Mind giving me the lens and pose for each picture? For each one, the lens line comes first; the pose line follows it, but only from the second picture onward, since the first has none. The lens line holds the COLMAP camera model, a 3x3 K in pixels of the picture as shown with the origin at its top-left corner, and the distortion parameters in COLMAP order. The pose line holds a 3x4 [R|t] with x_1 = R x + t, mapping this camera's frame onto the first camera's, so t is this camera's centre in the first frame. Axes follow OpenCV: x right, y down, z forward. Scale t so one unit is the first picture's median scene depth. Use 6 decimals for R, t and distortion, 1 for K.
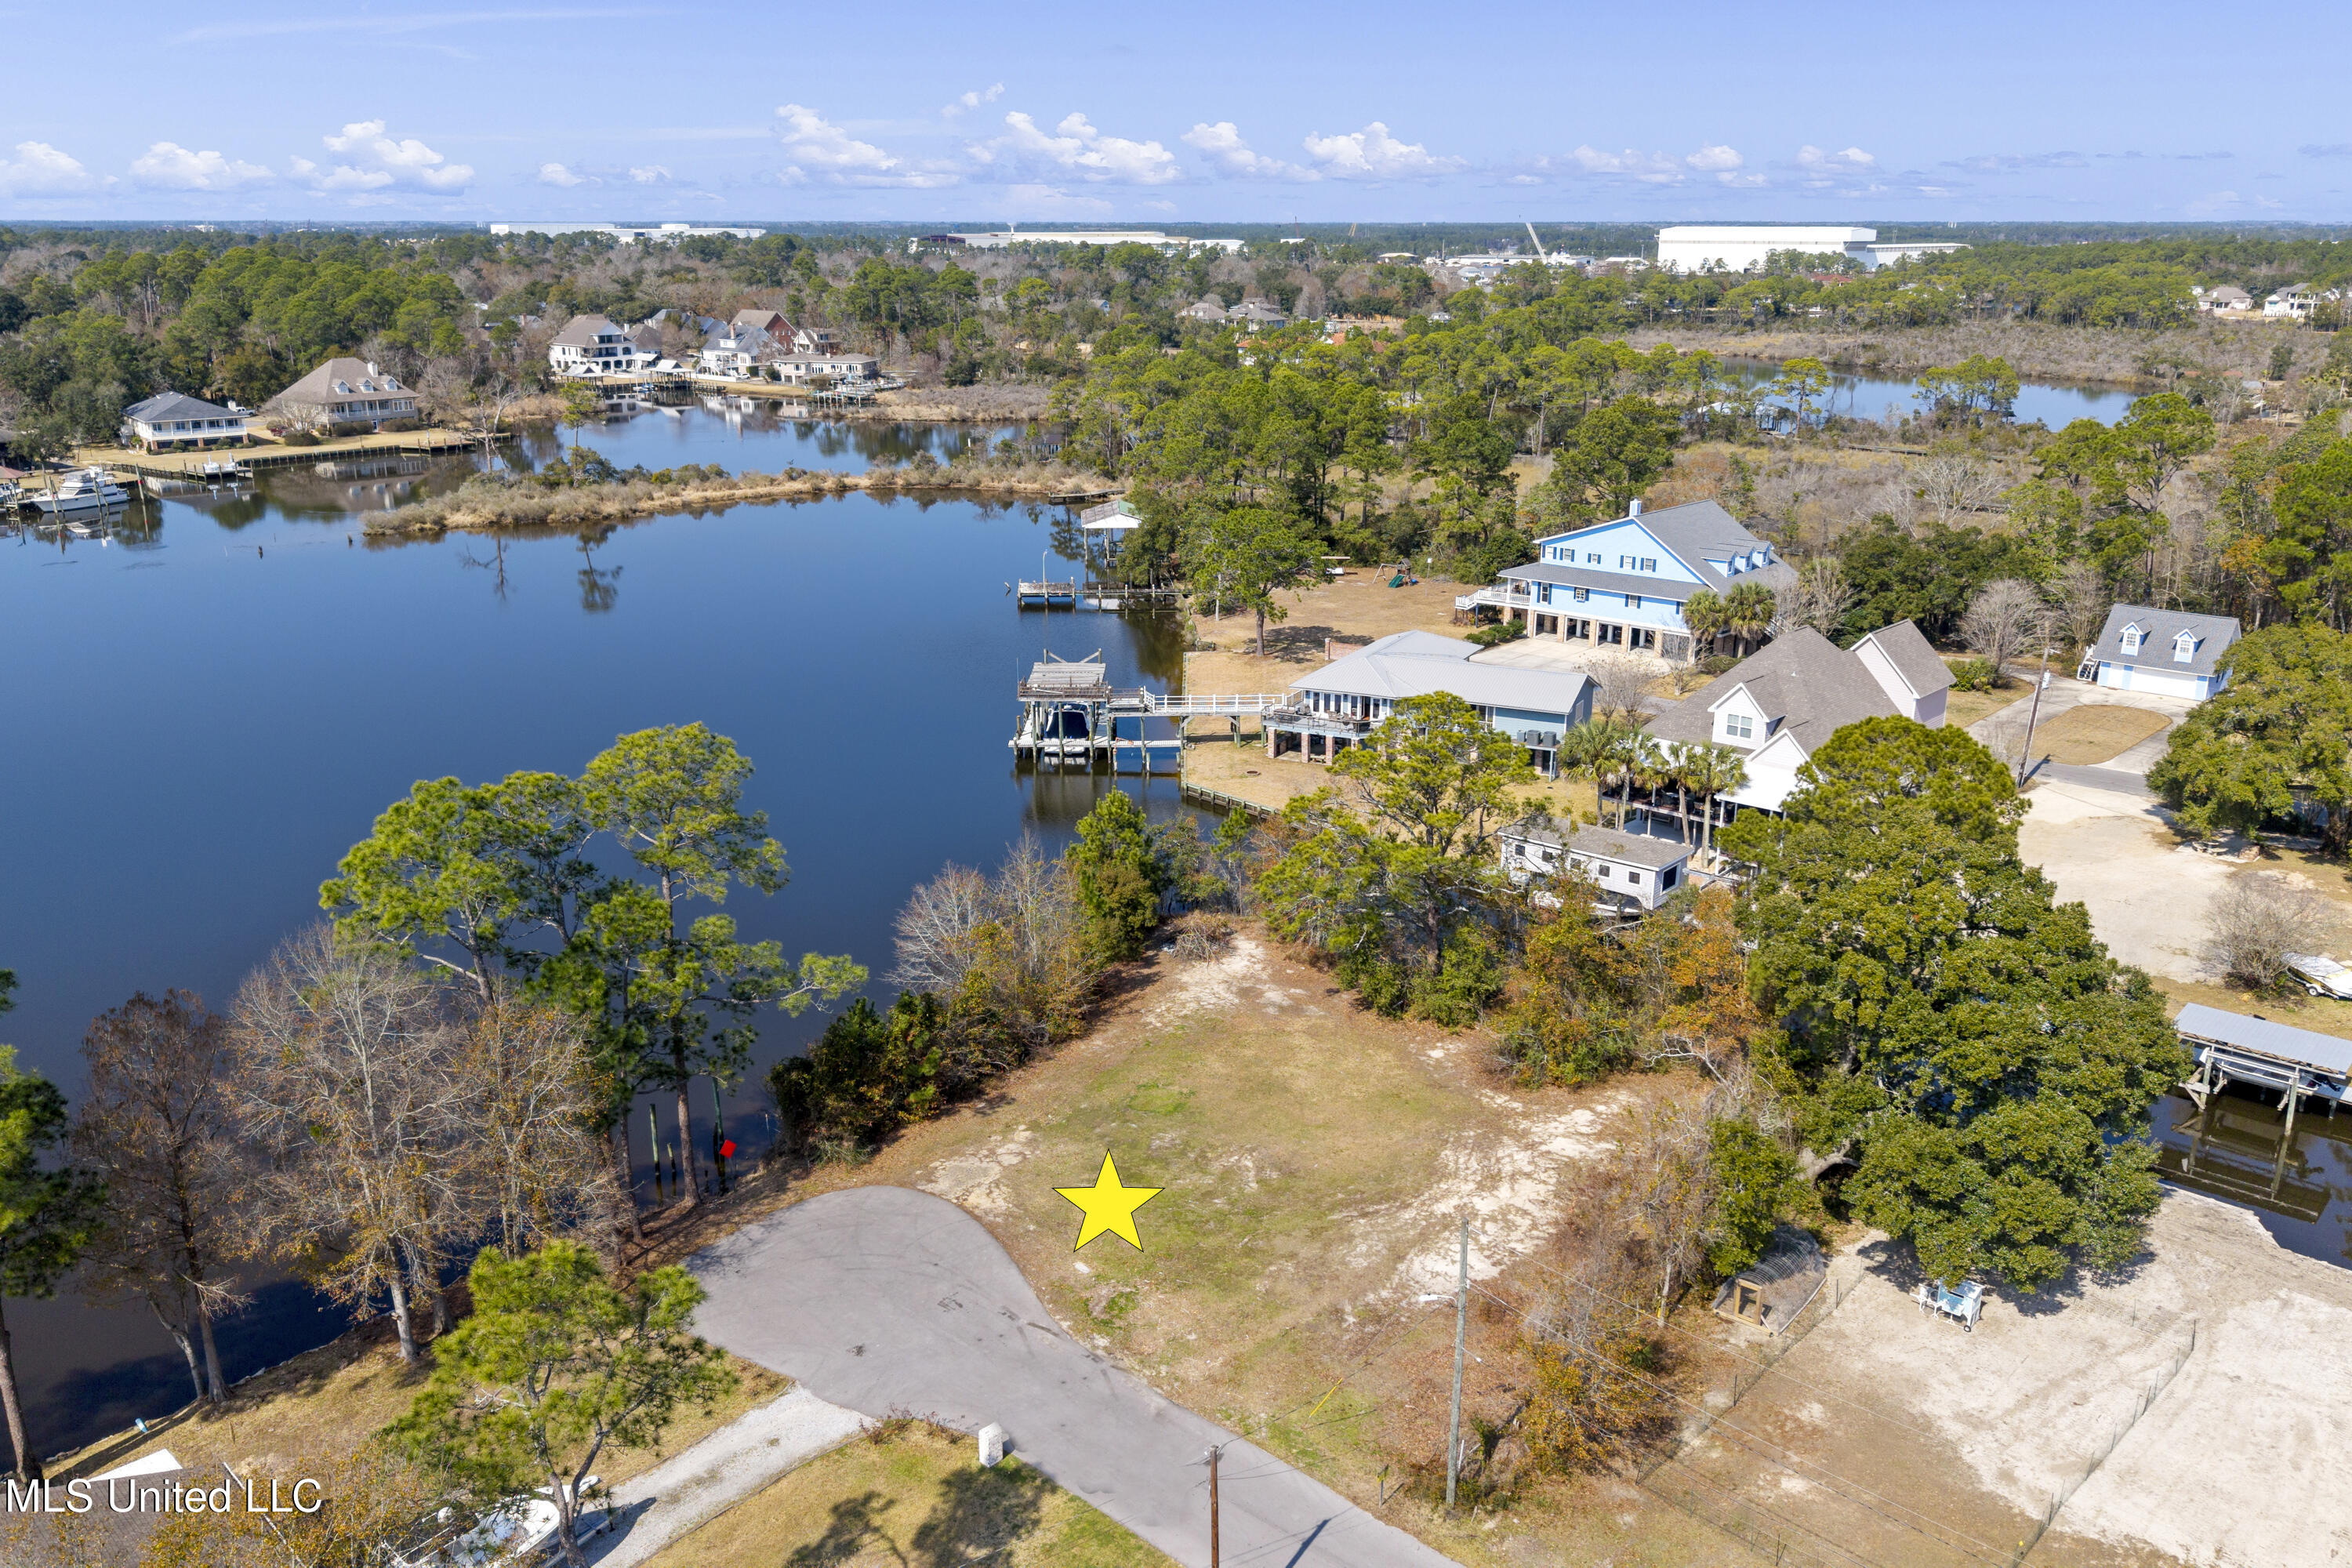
lens RADIAL K [[1813.8, 0, 1184.3], [0, 1813.8, 788.0], [0, 0, 1]] dist [0.123131, -0.322812]
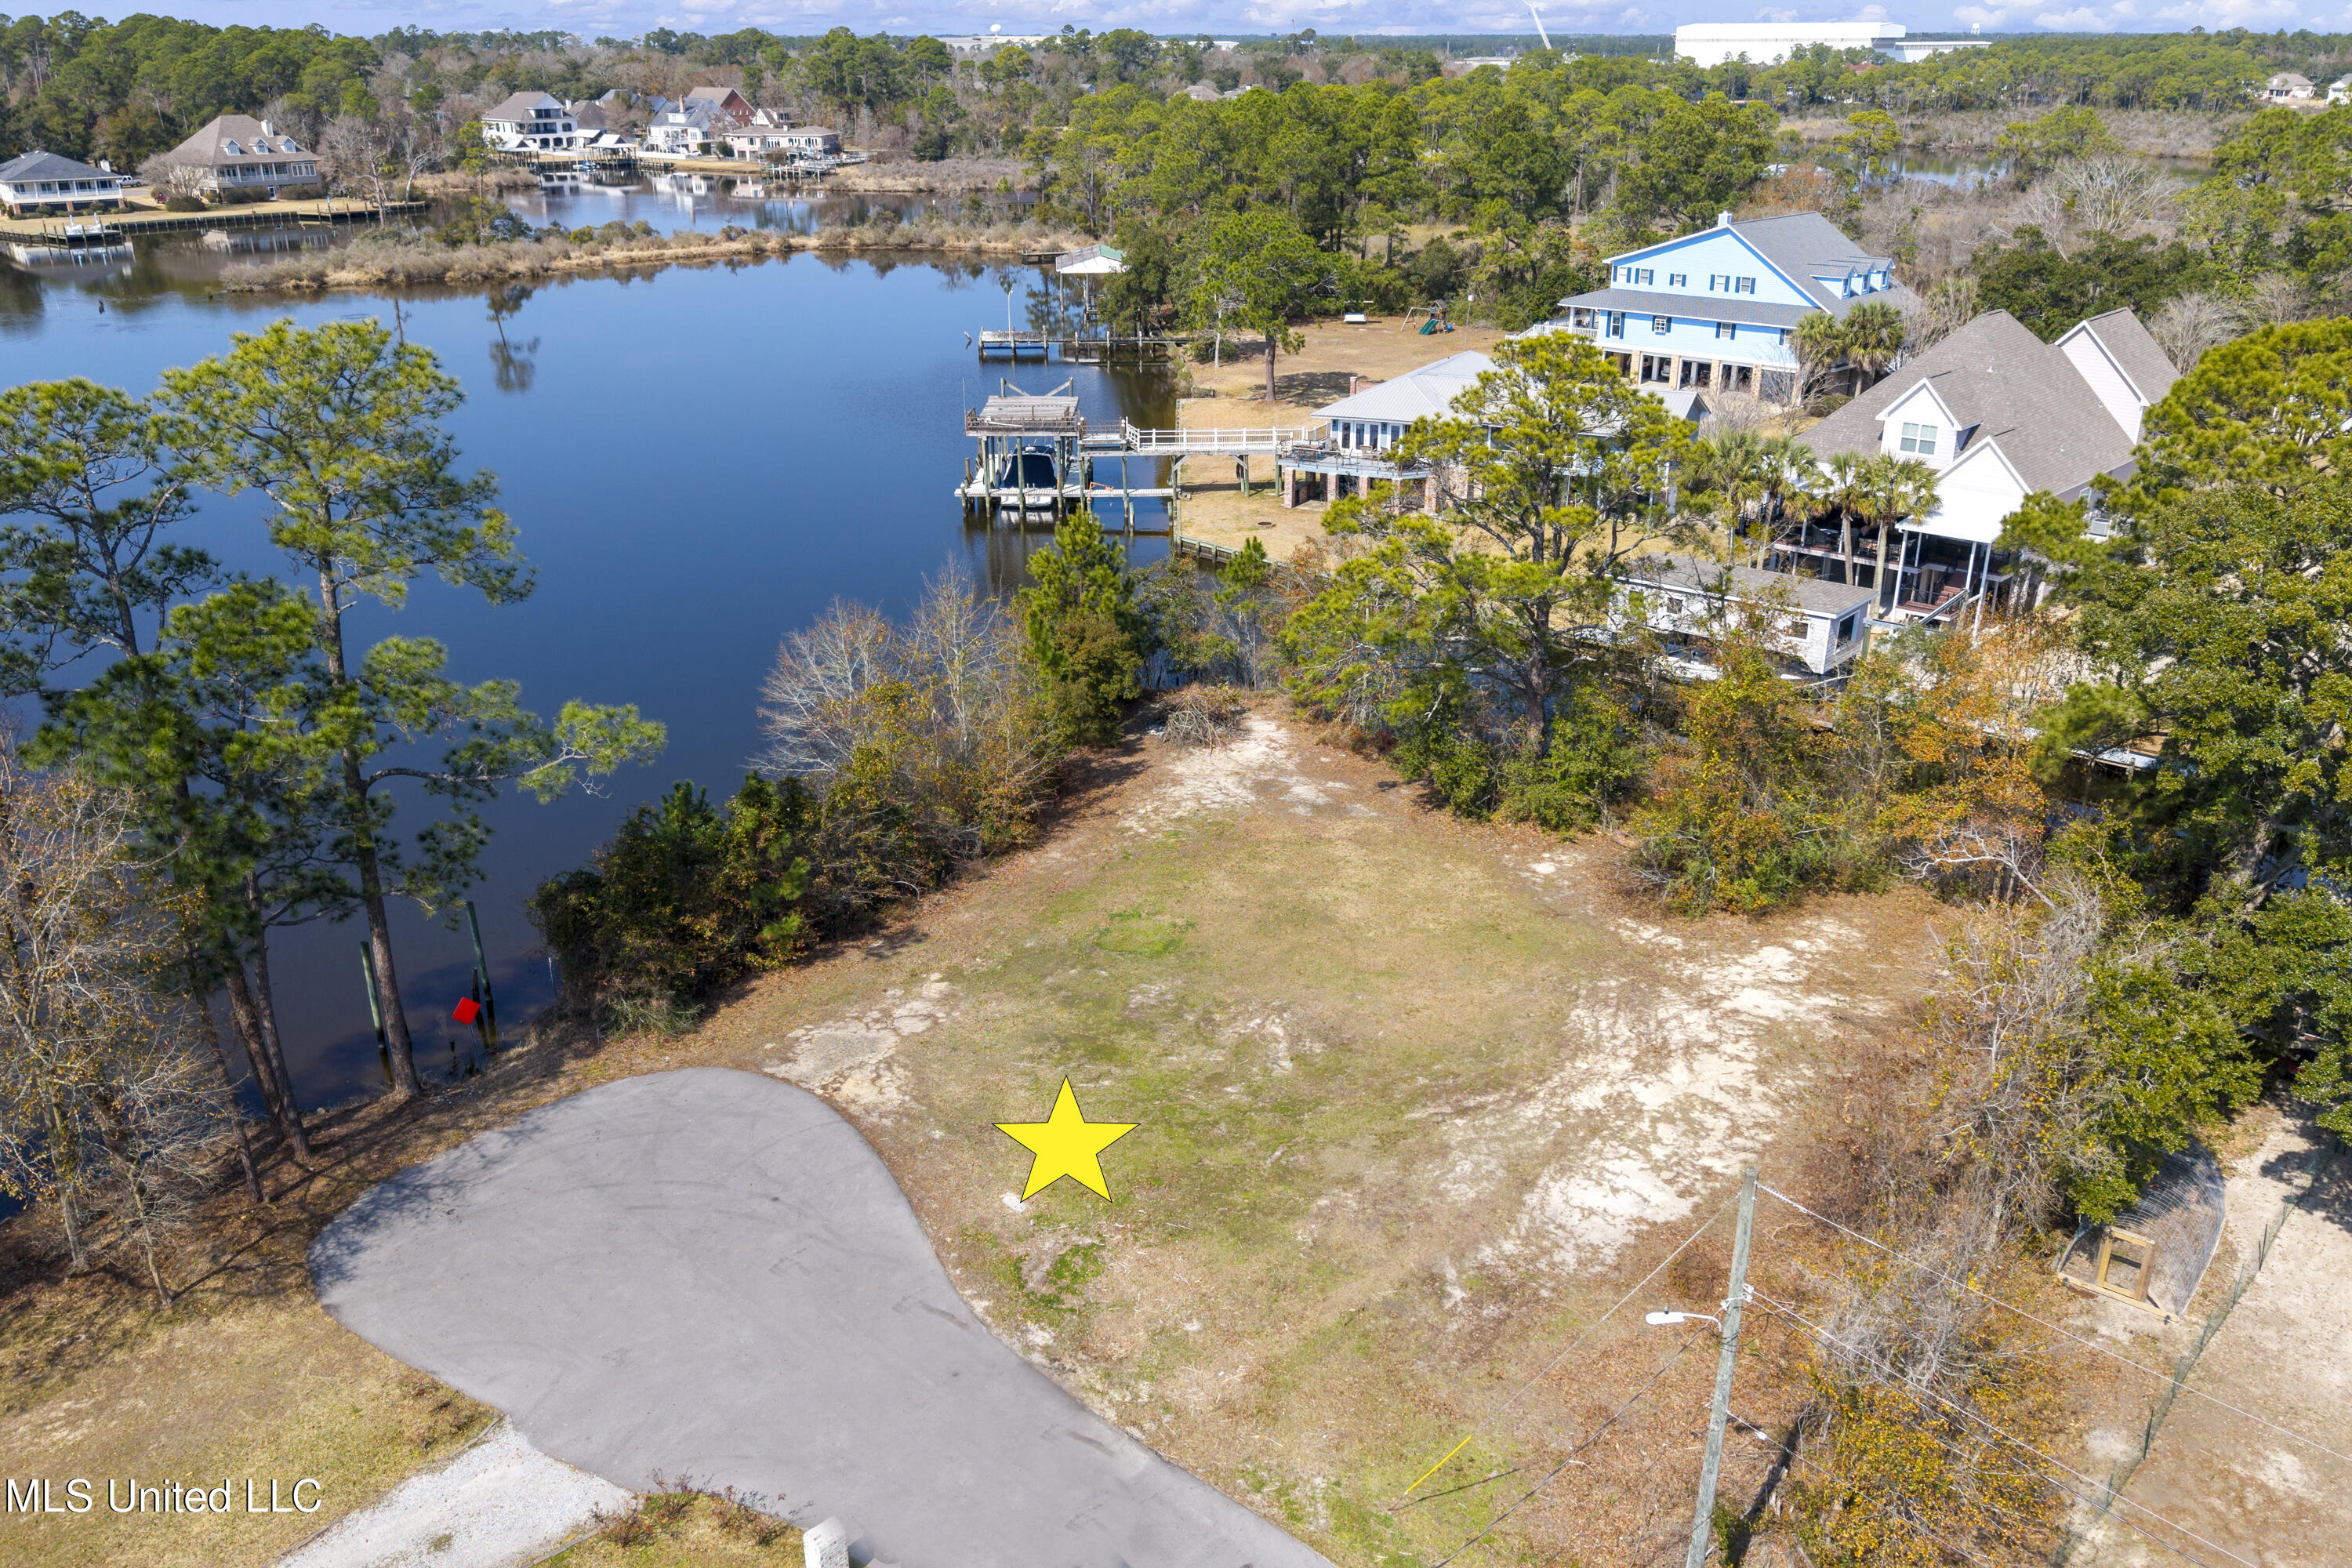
lens RADIAL K [[1829.6, 0, 1187.4], [0, 1829.6, 821.3], [0, 0, 1]] dist [0.042491, -0.062654]
pose [[0.999984, -0.002706, 0.004995, -0.000106], [0.002155, 0.994236, 0.107189, 0.044159], [-0.005256, -0.107177, 0.994226, 0.257744]]
